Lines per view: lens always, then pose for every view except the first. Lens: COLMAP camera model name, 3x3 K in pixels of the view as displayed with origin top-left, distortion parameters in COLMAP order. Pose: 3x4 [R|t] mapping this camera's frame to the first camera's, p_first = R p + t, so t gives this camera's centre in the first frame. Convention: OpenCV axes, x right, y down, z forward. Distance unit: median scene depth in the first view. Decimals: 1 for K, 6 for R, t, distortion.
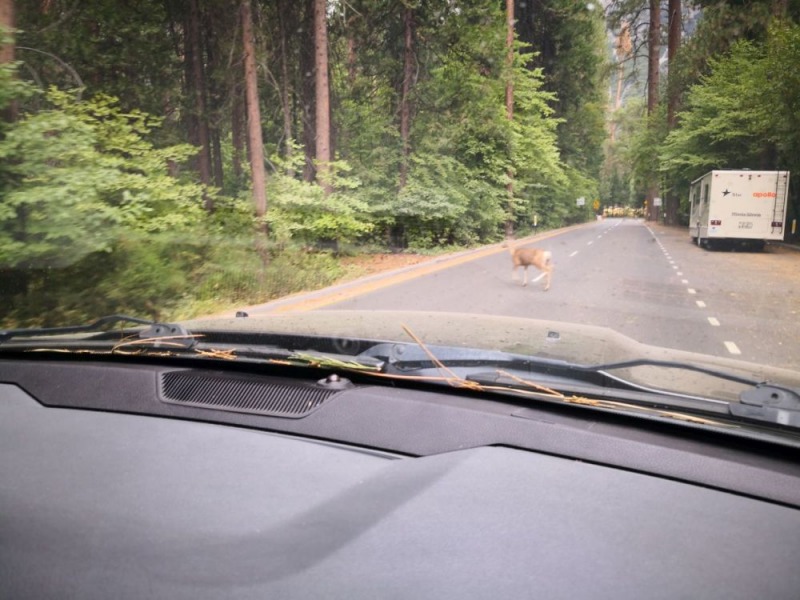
lens RADIAL K [[672.0, 0, 399.0], [0, 672.0, 294.5], [0, 0, 1]] dist [-0.006688, -0.000652]
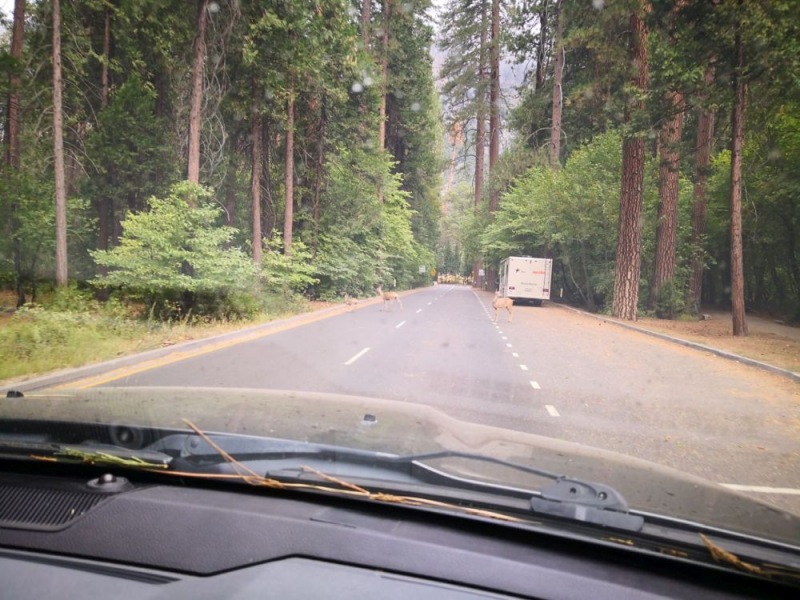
lens RADIAL K [[672.0, 0, 399.8], [0, 672.0, 300.7], [0, 0, 1]] dist [-0.006688, -0.000652]
pose [[0.970563, 0.032805, 0.238601, -0.115381], [-0.013101, 0.996404, -0.083706, 0.040847], [-0.240489, 0.078116, 0.967503, -0.326897]]
